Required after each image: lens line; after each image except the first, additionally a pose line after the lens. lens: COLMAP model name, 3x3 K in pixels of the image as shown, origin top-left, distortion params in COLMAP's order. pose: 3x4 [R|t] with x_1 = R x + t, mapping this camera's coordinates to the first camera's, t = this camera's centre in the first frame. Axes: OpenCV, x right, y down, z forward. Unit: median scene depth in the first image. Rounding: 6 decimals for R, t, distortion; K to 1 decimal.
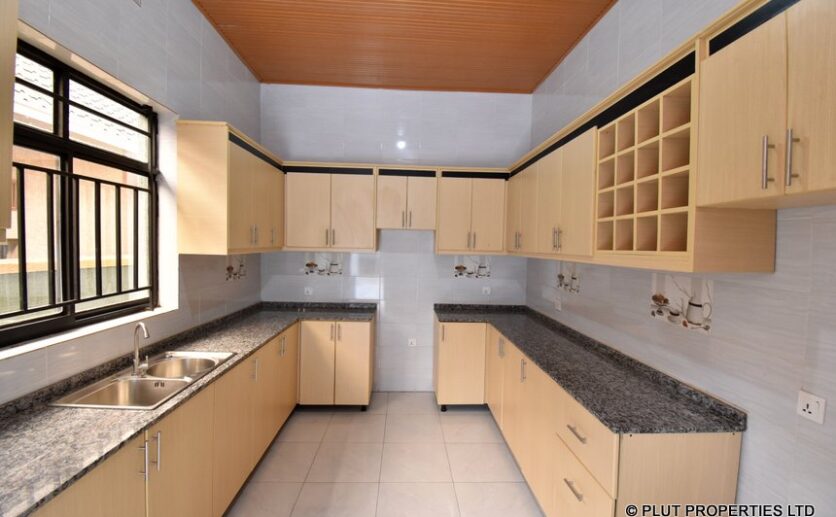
lens RADIAL K [[368.9, 0, 418.0], [0, 368.9, 258.5], [0, 0, 1]] dist [0.020515, -0.025299]
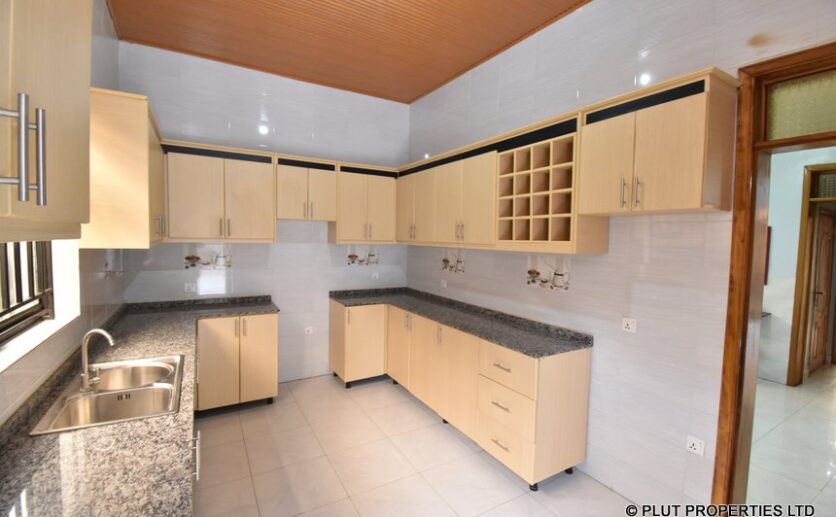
lens RADIAL K [[368.9, 0, 418.0], [0, 368.9, 258.5], [0, 0, 1]] dist [0.020515, -0.025299]
pose [[0.883177, -0.031919, 0.467953, -0.367007], [0.017050, 0.999207, 0.035976, -0.006946], [-0.468730, -0.023795, 0.883021, -0.075689]]
